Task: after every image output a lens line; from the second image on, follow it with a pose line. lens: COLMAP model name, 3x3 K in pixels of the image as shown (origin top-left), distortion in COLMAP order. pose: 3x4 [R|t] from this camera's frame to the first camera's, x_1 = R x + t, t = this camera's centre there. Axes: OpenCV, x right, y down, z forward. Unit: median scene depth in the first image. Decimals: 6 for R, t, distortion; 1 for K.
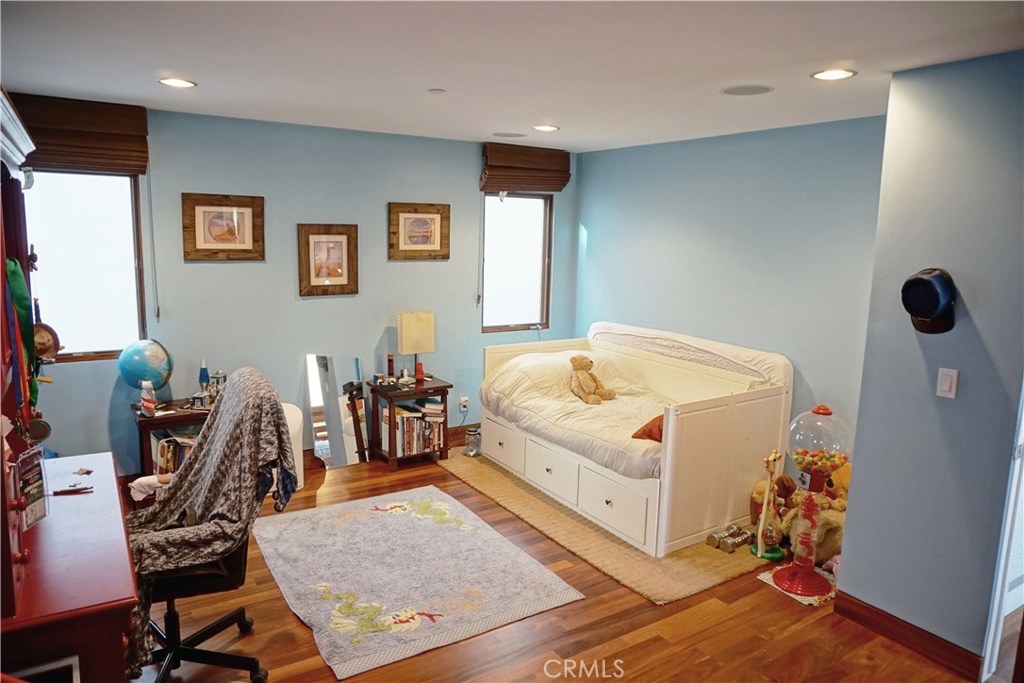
lens RADIAL K [[683.0, 0, 513.3], [0, 683.0, 336.3], [0, 0, 1]] dist [-0.051914, 0.032102]
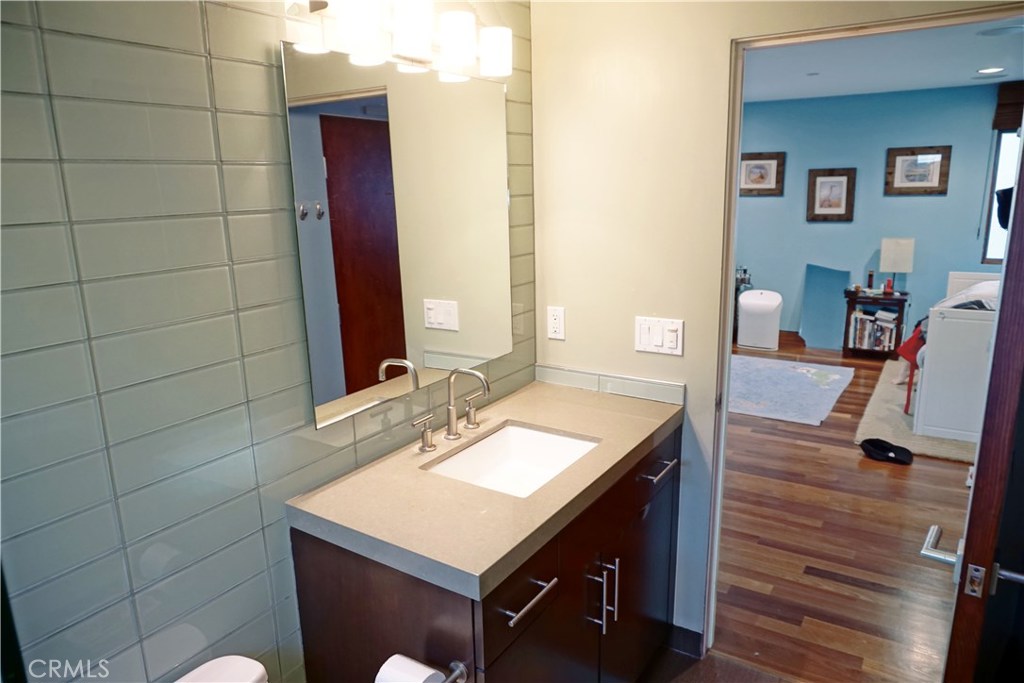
lens RADIAL K [[683.0, 0, 515.2], [0, 683.0, 339.8], [0, 0, 1]] dist [-0.051914, 0.032102]
pose [[0.405368, 0.170103, -0.898188, 0.723455], [-0.104306, 0.984725, 0.139416, 0.048942], [0.908183, 0.037171, 0.416919, -0.121656]]
